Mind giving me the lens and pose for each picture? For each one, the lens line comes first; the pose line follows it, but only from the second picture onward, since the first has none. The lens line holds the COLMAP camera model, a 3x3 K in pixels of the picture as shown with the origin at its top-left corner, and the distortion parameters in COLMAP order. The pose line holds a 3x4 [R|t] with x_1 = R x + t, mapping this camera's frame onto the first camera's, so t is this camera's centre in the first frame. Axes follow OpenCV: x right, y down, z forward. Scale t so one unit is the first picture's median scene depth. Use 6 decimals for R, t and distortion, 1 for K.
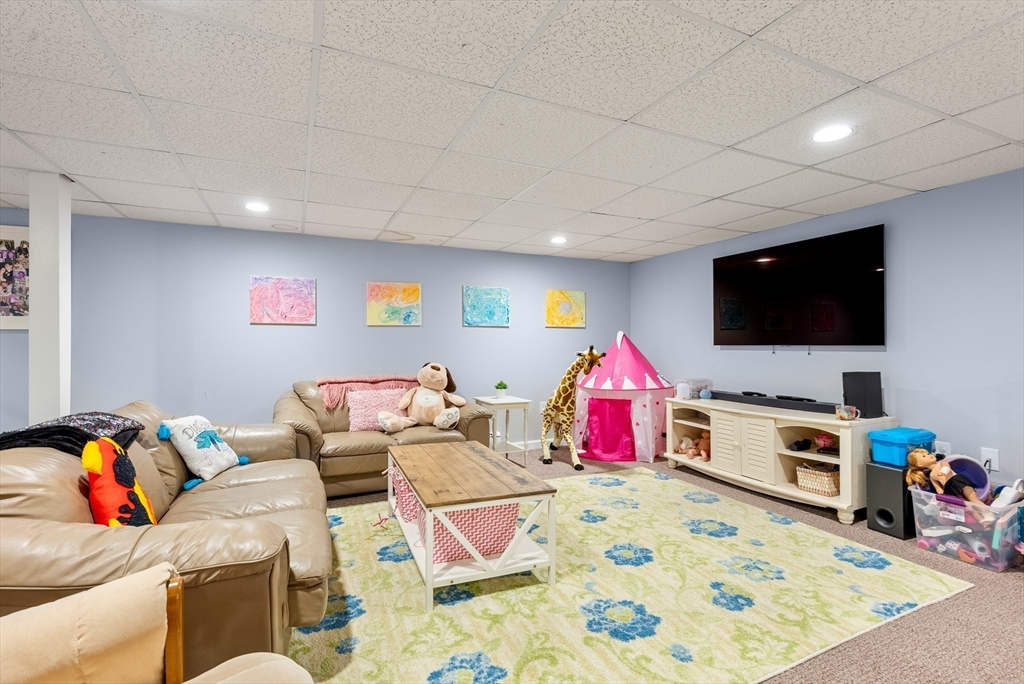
lens RADIAL K [[474.0, 0, 511.2], [0, 474.0, 344.1], [0, 0, 1]] dist [-0.009475, 0.004908]
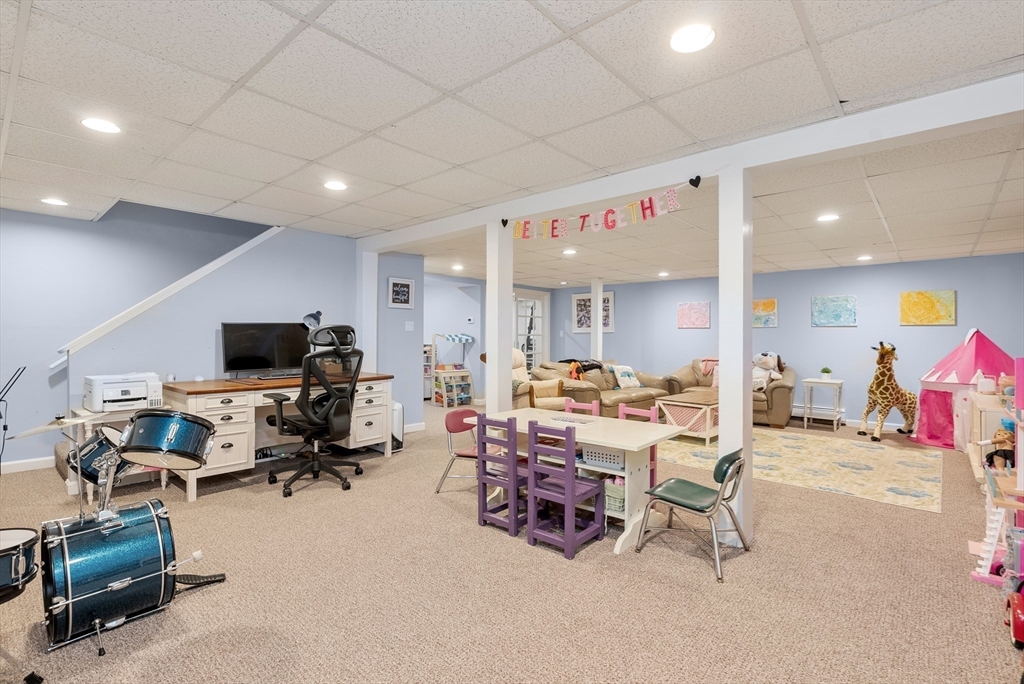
lens RADIAL K [[474.0, 0, 513.0], [0, 474.0, 339.4], [0, 0, 1]] dist [-0.009475, 0.004908]
pose [[0.400399, 0.006965, -0.916315, 0.852593], [-0.006954, 0.999965, 0.004562, -0.001250], [0.916315, 0.004546, 0.400433, -0.354454]]
